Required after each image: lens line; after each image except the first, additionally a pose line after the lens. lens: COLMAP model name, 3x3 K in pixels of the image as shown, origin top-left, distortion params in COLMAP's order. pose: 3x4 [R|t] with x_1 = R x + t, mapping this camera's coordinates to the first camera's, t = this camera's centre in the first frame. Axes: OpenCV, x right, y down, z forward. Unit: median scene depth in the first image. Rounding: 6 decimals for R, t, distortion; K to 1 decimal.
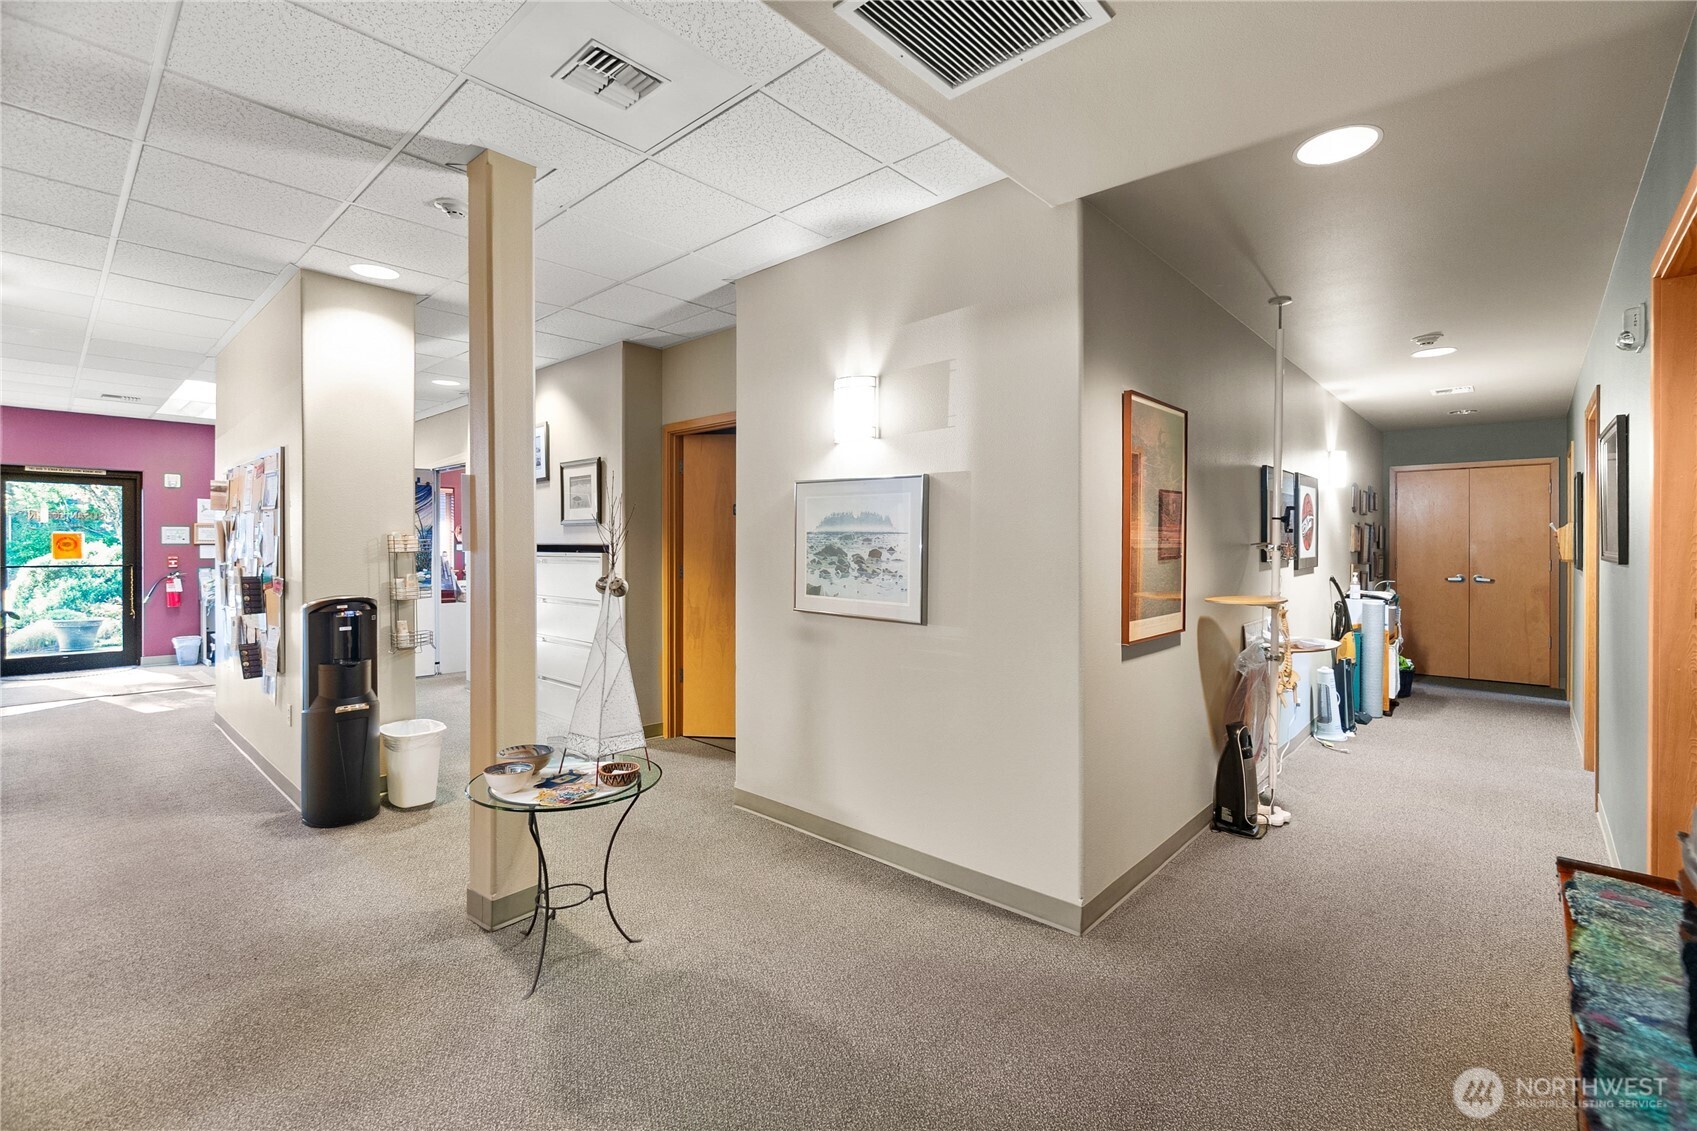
lens RADIAL K [[751.9, 0, 855.4], [0, 751.9, 546.3], [0, 0, 1]] dist [-0.003592, -0.001251]
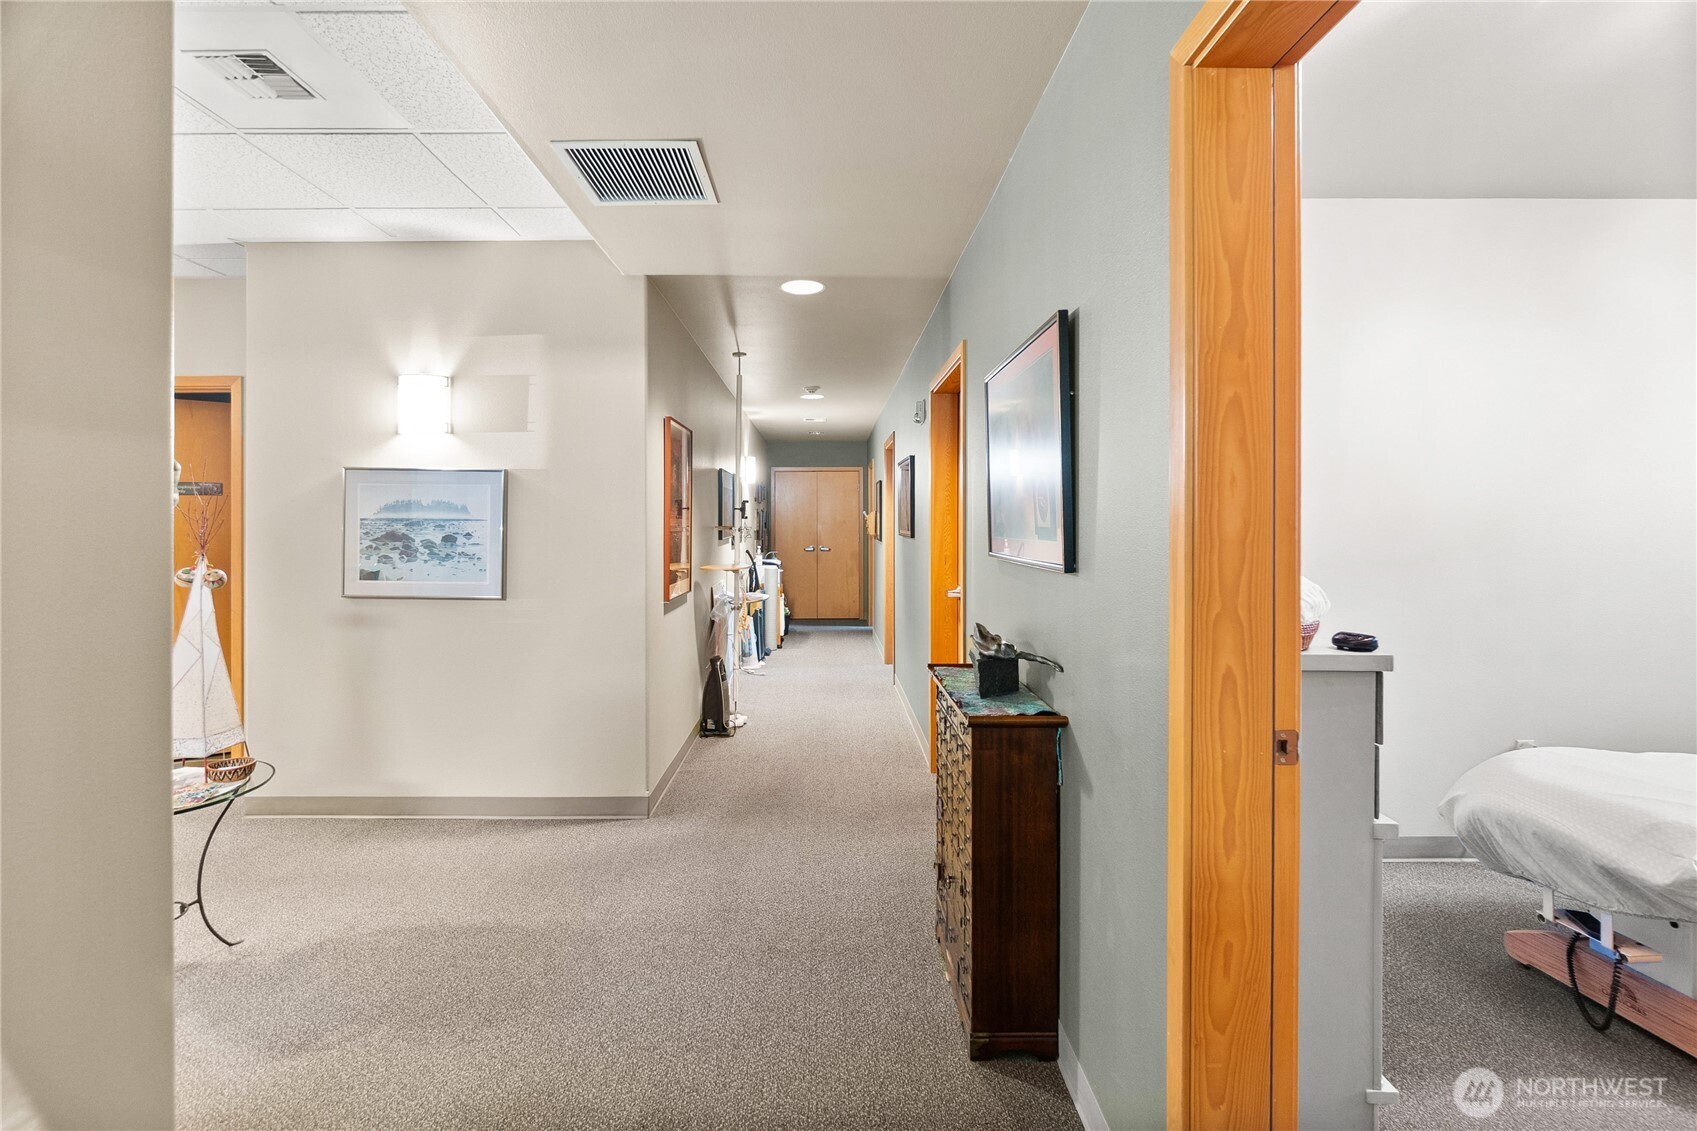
lens RADIAL K [[751.9, 0, 827.3], [0, 751.9, 524.1], [0, 0, 1]] dist [-0.003592, -0.001251]
pose [[0.743205, -0.003622, 0.669054, -0.277087], [0.004271, 0.999991, 0.000669, -0.009340], [-0.669051, 0.002361, 0.743213, -0.172567]]
